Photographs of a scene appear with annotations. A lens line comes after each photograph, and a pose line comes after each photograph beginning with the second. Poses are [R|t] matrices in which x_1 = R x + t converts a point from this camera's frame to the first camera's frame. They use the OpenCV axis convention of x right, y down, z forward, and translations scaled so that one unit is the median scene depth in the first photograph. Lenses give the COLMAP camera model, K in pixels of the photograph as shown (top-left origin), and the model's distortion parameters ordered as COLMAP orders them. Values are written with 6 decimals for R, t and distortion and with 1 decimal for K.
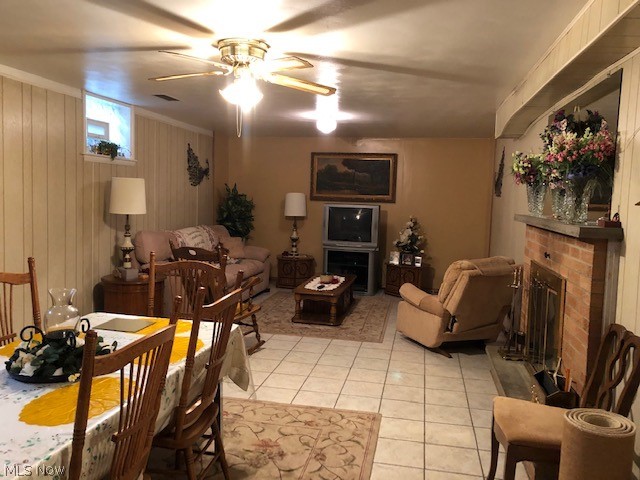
lens RADIAL K [[529.5, 0, 320.0], [0, 529.5, 240.0], [0, 0, 1]] dist [0.057028, -0.152823]
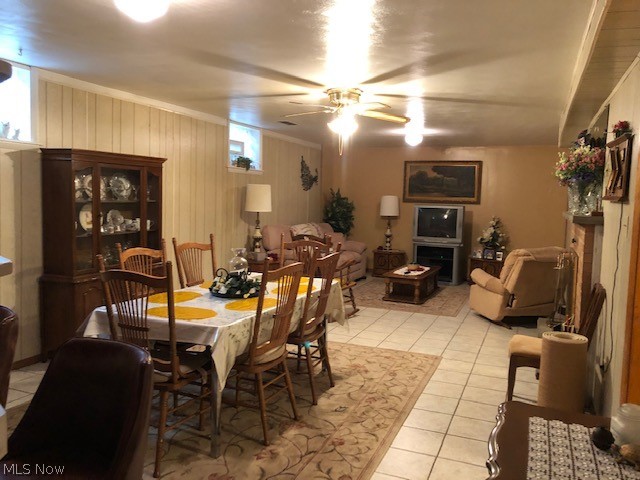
lens RADIAL K [[529.5, 0, 320.0], [0, 529.5, 240.0], [0, 0, 1]] dist [0.057028, -0.152823]
pose [[0.981047, 0.011519, -0.193425, 0.047552], [-0.013326, 0.999879, -0.008044, 0.031240], [0.193309, 0.010469, 0.981082, -0.273149]]
